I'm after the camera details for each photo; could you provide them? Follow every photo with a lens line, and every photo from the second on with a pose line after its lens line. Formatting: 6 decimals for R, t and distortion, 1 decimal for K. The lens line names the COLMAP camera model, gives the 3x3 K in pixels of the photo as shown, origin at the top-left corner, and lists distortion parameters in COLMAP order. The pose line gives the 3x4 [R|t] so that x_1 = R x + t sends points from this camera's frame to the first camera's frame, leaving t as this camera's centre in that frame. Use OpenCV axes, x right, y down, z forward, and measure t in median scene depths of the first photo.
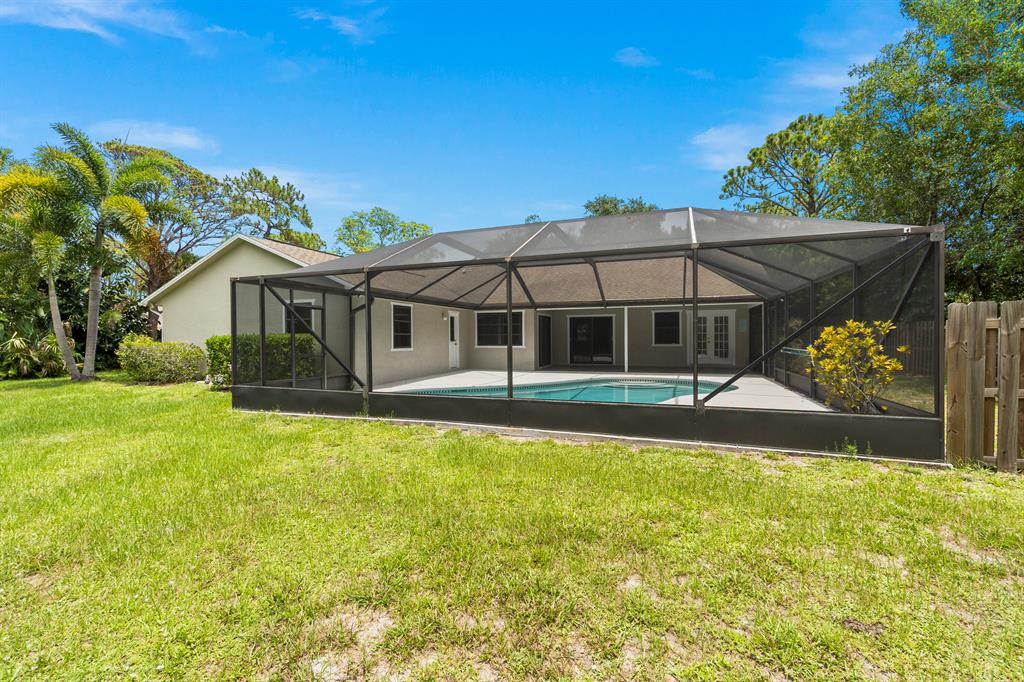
lens RADIAL K [[438.8, 0, 518.1], [0, 438.8, 341.7], [0, 0, 1]] dist [-0.005801, 0.000858]
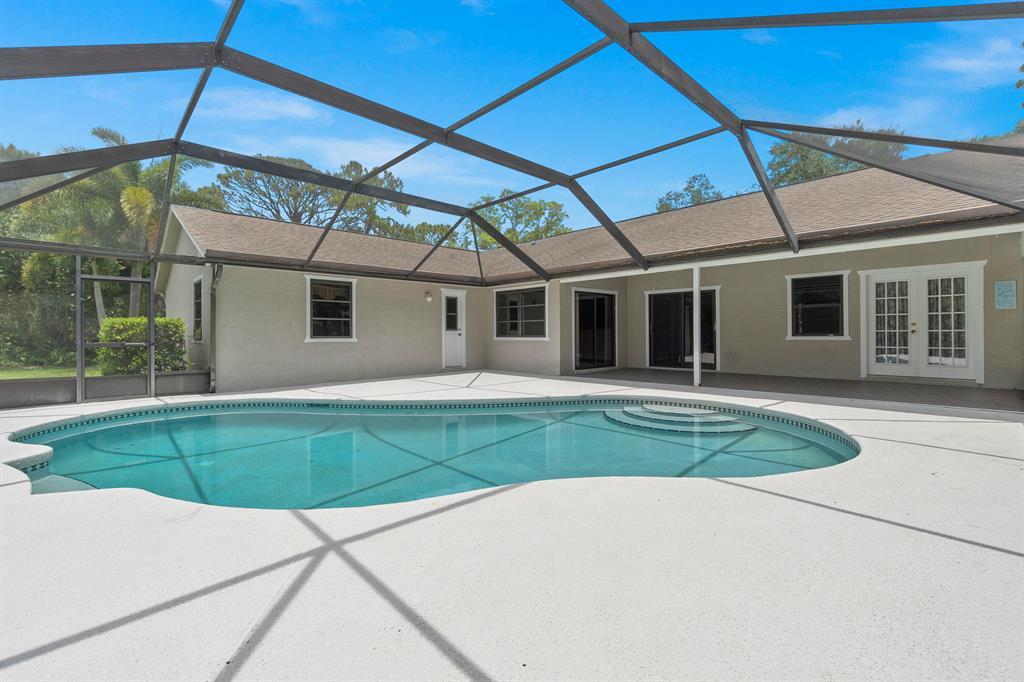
lens RADIAL K [[438.8, 0, 509.9], [0, 438.8, 339.1], [0, 0, 1]] dist [-0.005801, 0.000858]
pose [[0.896091, 0.004911, -0.443844, 0.258879], [-0.003951, 0.999987, 0.003088, 0.009896], [0.443853, -0.001014, 0.896099, 0.374003]]
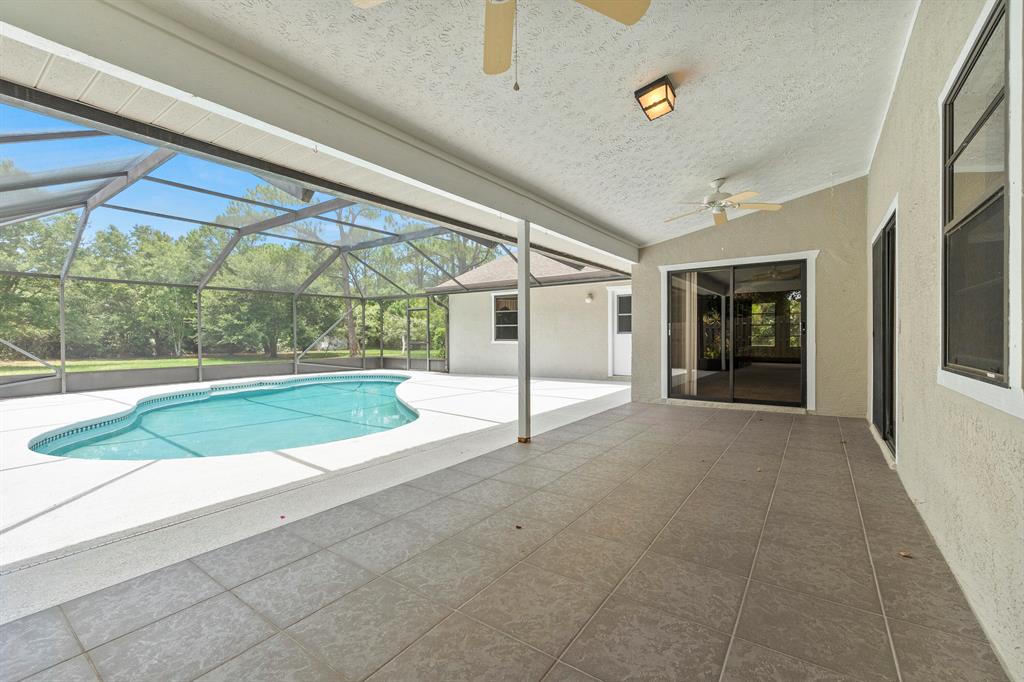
lens RADIAL K [[438.8, 0, 510.2], [0, 438.8, 336.1], [0, 0, 1]] dist [-0.005801, 0.000858]
pose [[-0.253329, 0.014477, -0.967272, 0.488372], [-0.001534, 0.999881, 0.015367, -0.007193], [0.967379, 0.005377, -0.253276, 0.972511]]
